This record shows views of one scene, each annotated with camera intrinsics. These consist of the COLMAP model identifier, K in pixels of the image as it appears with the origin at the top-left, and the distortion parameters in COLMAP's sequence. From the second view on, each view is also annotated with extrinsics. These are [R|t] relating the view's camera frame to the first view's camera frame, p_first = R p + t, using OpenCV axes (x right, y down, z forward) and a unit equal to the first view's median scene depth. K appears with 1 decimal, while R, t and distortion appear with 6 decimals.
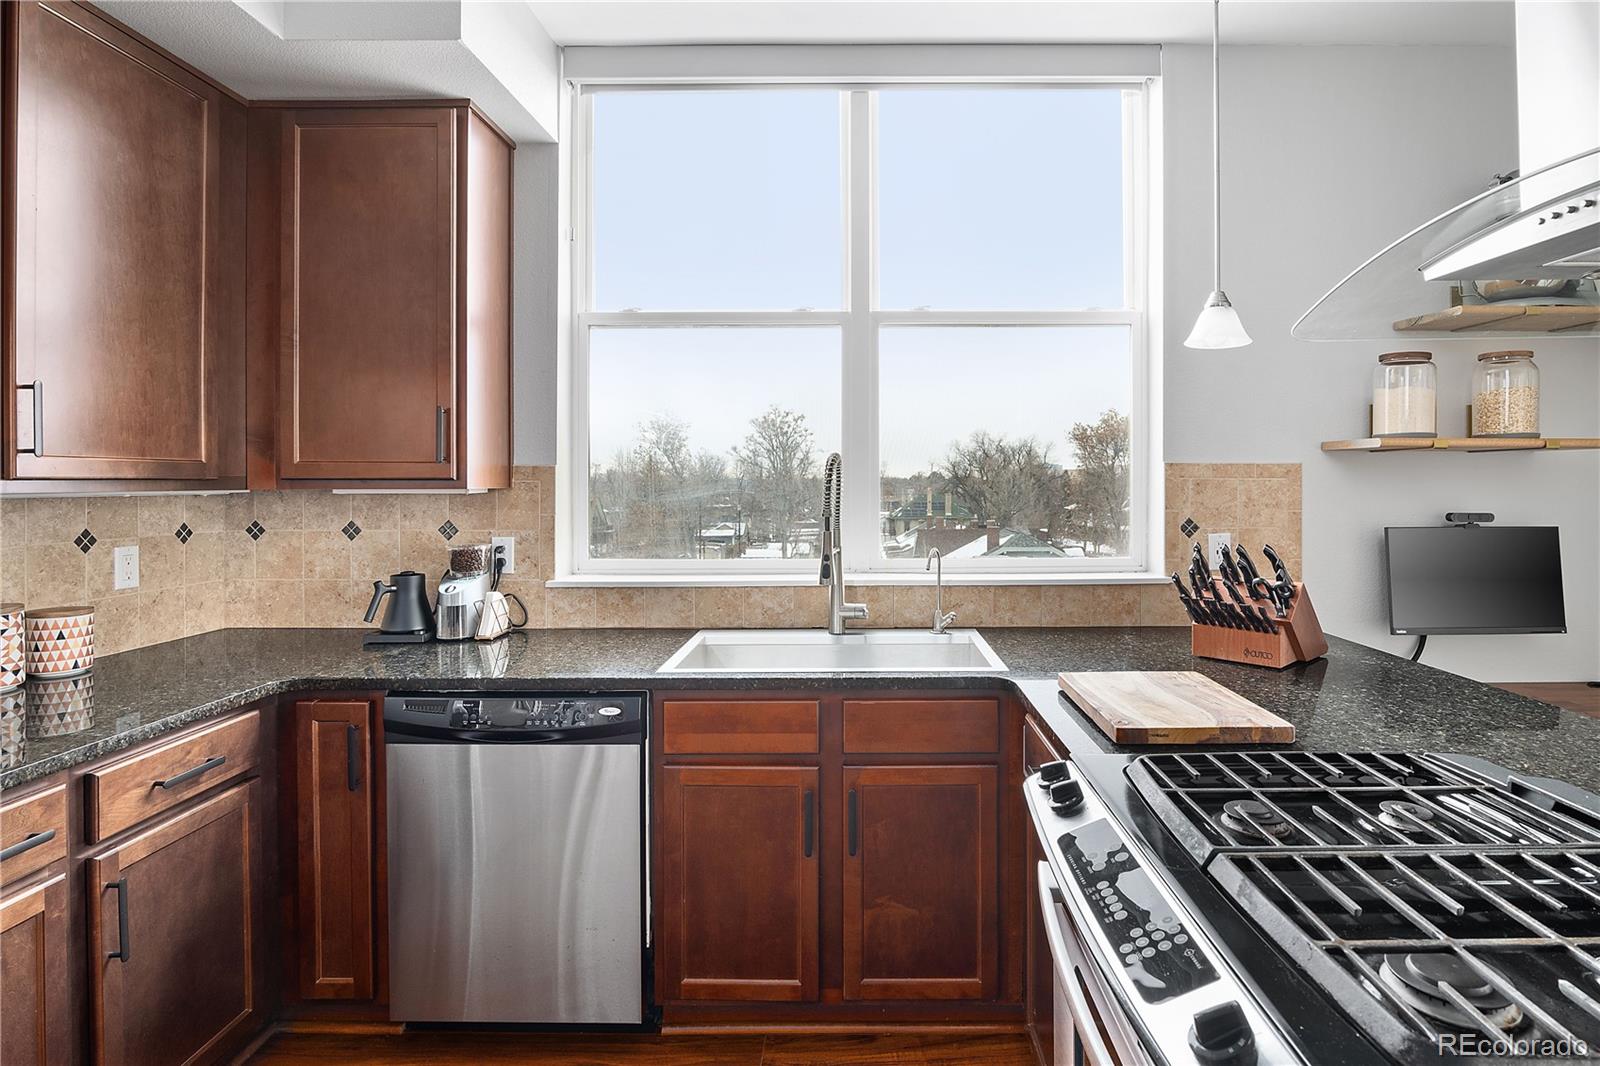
lens RADIAL K [[802.9, 0, 850.3], [0, 802.9, 481.3], [0, 0, 1]] dist [-0.020390, 0.004259]
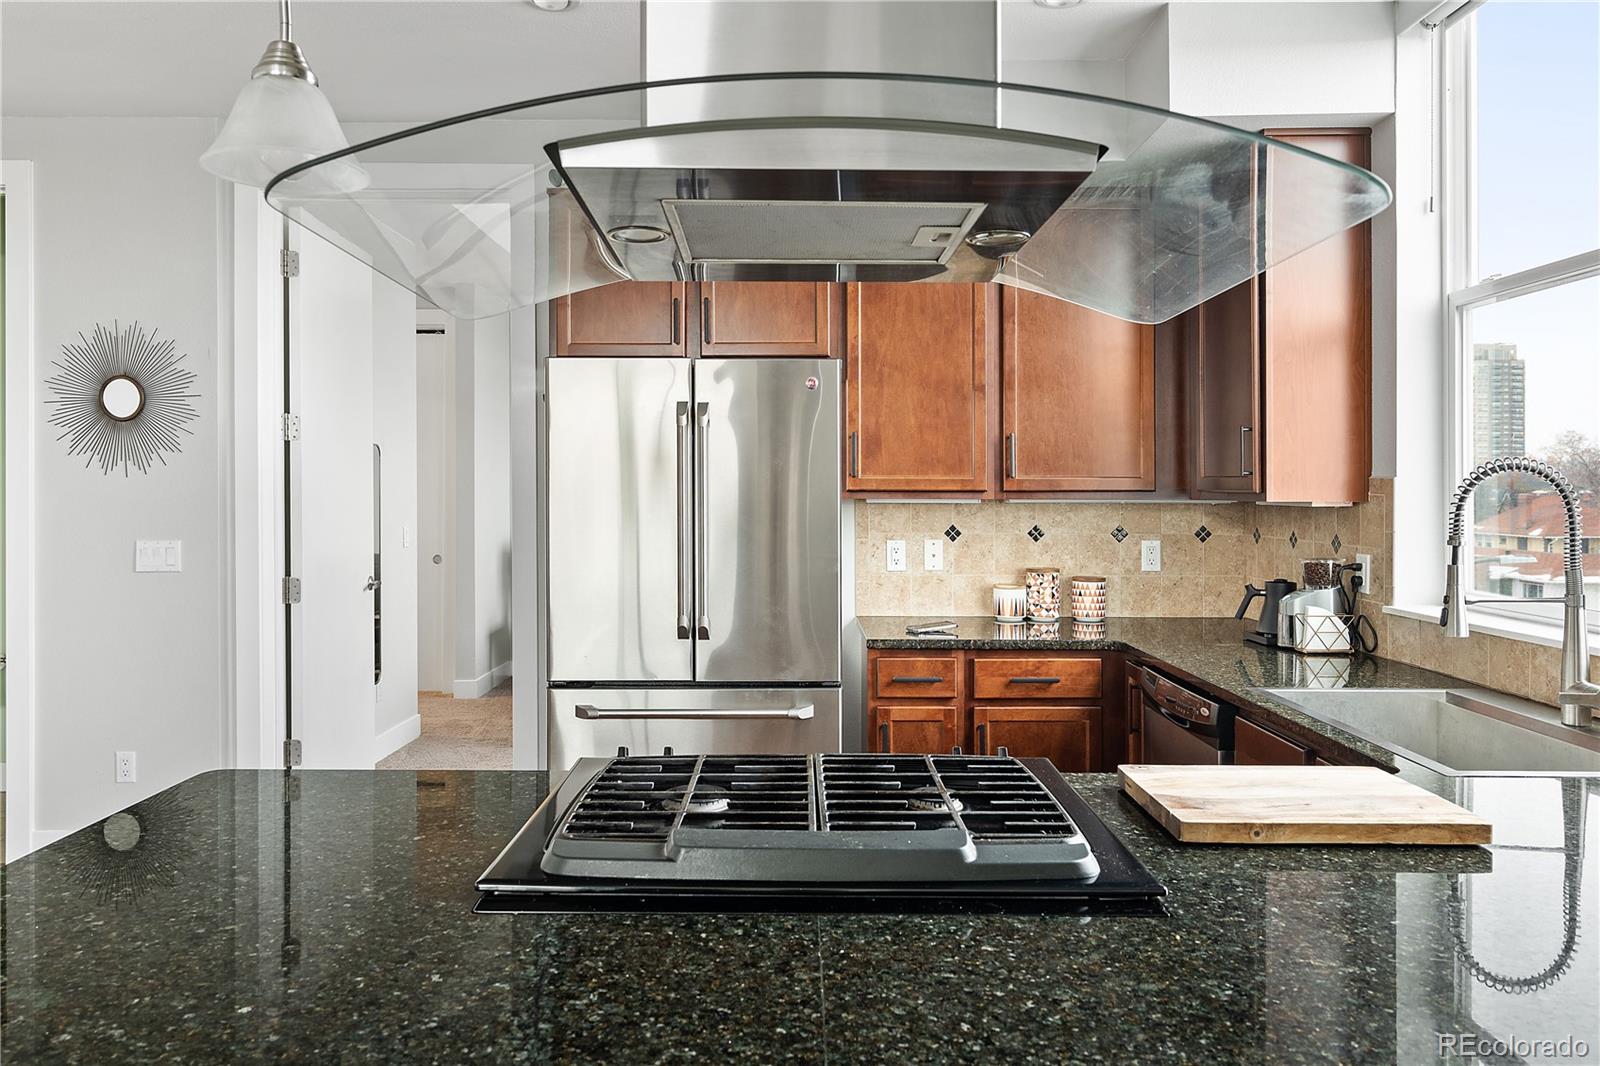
lens RADIAL K [[1091.5, 0, 802.5], [0, 1091.5, 521.6], [0, 0, 1]] dist [-0.038648, -0.002700]
pose [[0.005103, 0.029484, -0.999552, 0.875128], [-0.006622, 0.999544, 0.029450, -0.000769], [0.999965, 0.006469, 0.005296, 0.361759]]
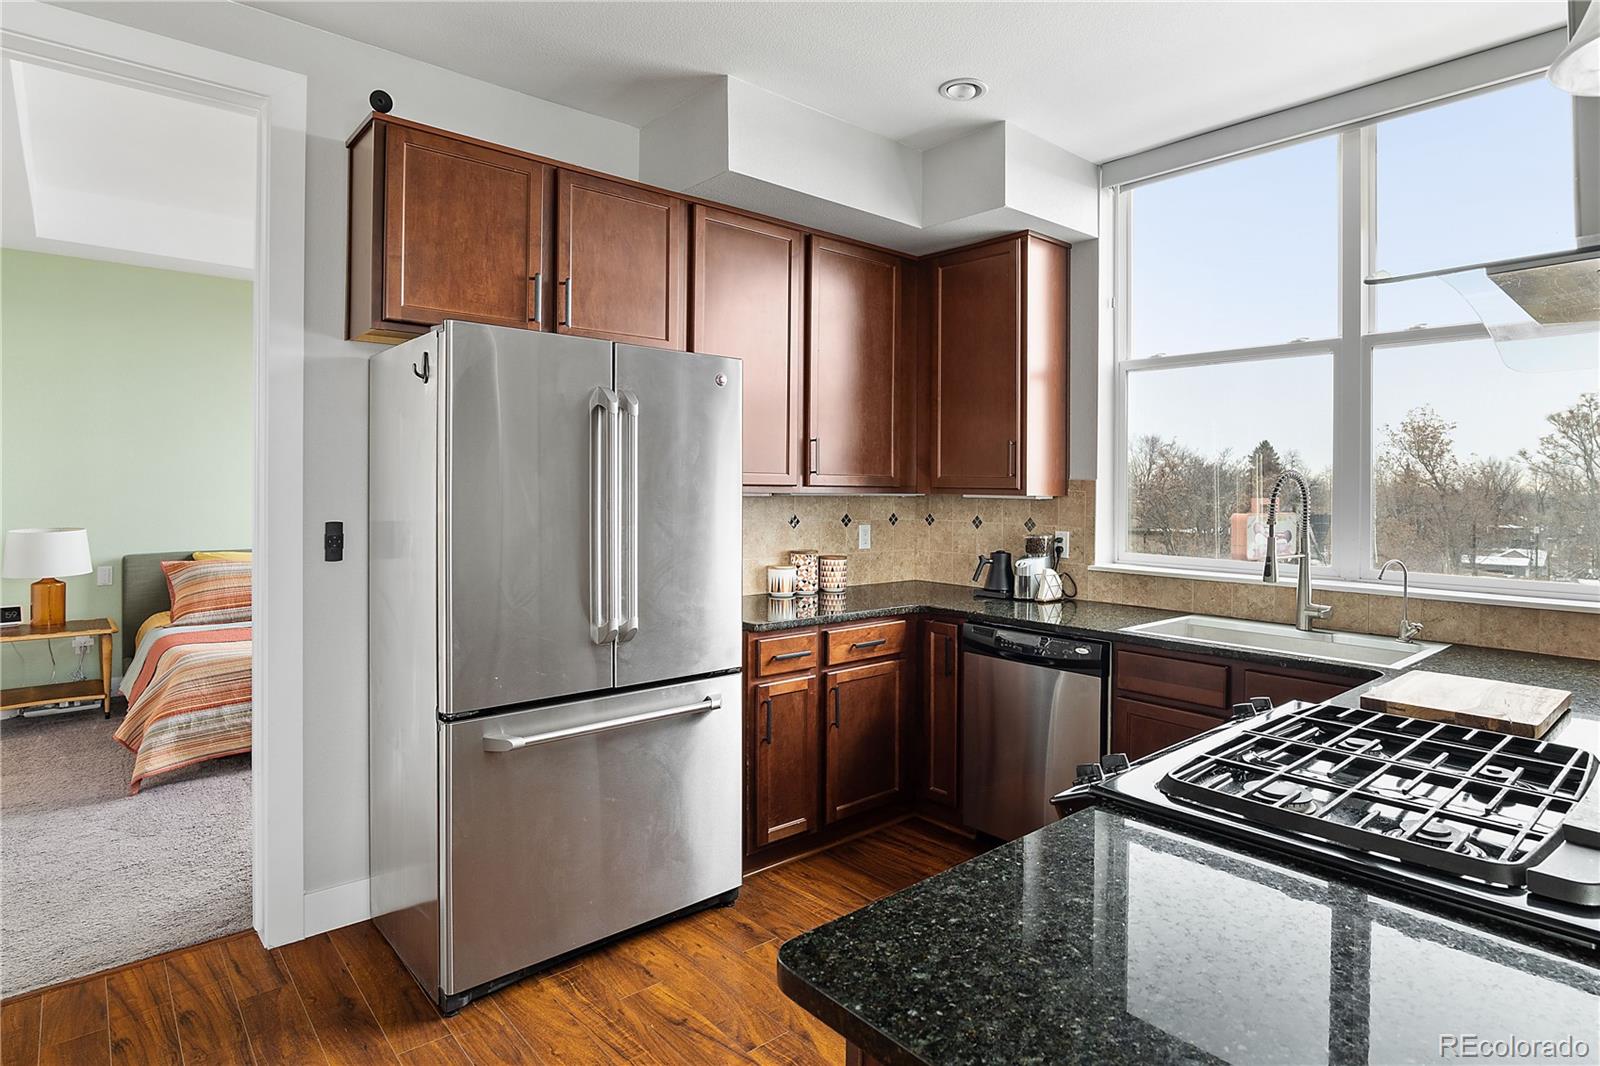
lens RADIAL K [[861.0, 0, 879.9], [0, 861.0, 494.1], [0, 0, 1]] dist [-0.021690, 0.002582]
pose [[0.687690, 0.016560, -0.725816, 0.452923], [-0.014360, 0.999855, 0.009206, -0.003467], [0.725862, 0.004091, 0.687828, -0.264206]]
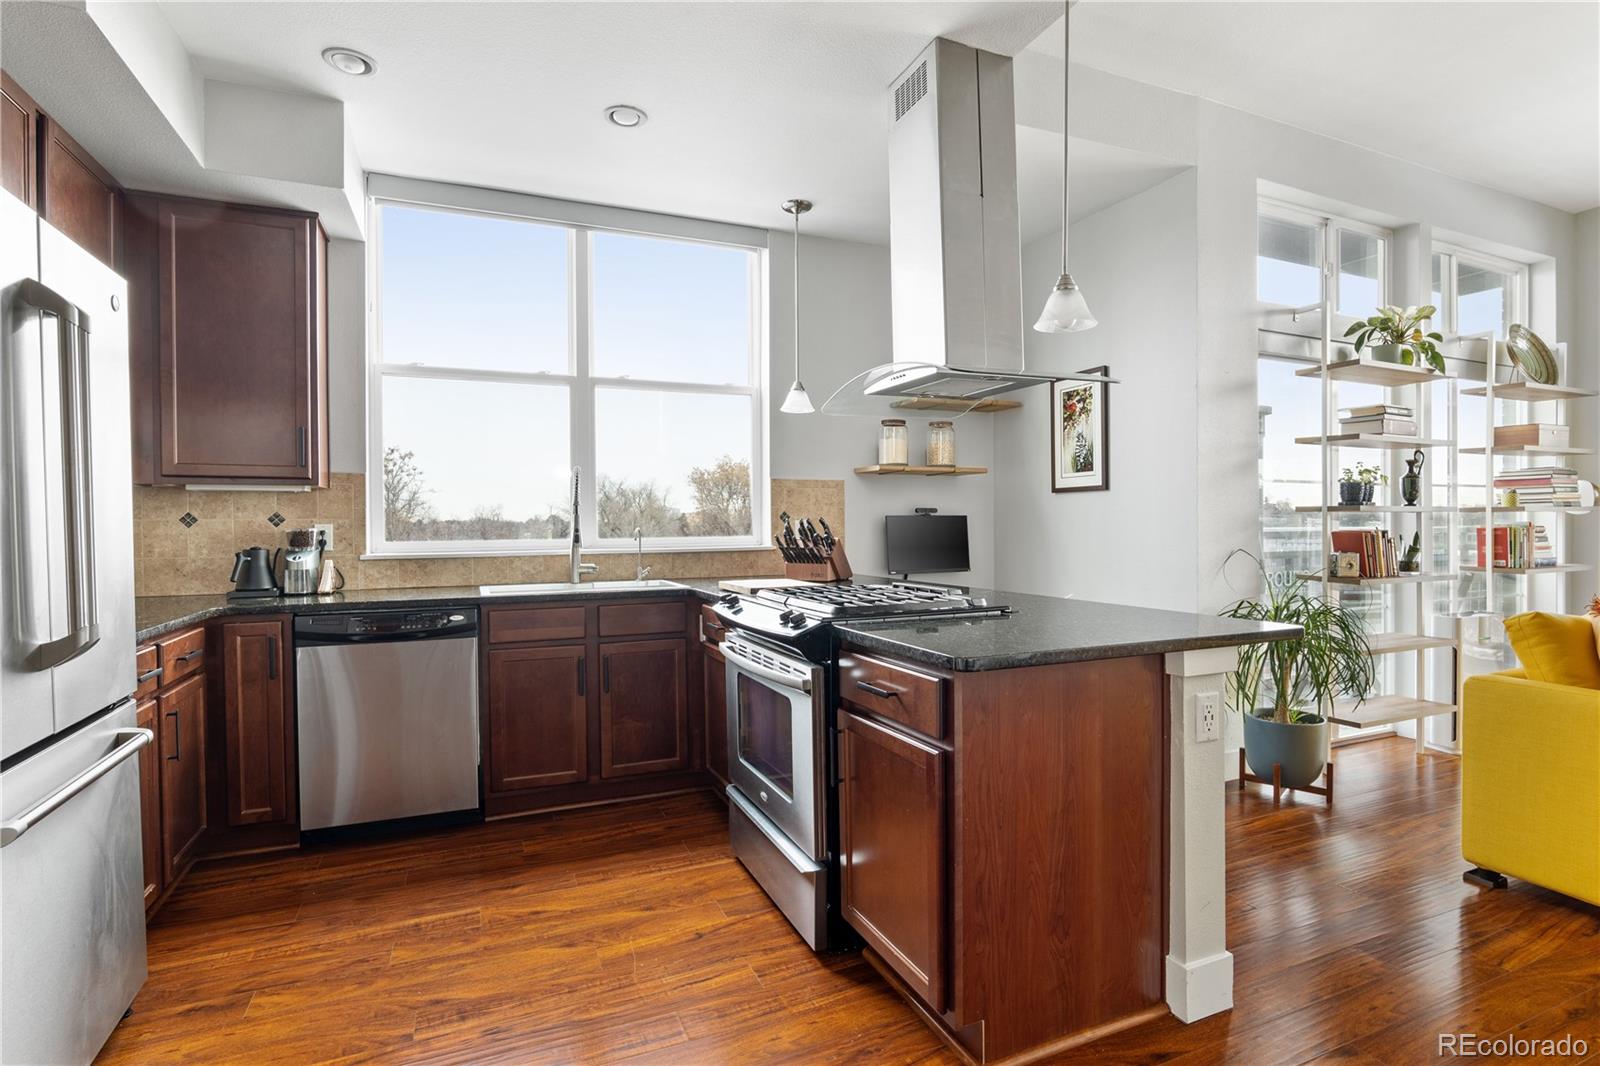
lens RADIAL K [[802.9, 0, 792.0], [0, 802.9, 541.1], [0, 0, 1]] dist [-0.020390, 0.004259]
pose [[0.920900, -0.012031, 0.389614, -0.241989], [0.004798, 0.999798, 0.019531, 0.081016], [-0.389770, -0.016117, 0.920771, -0.616299]]
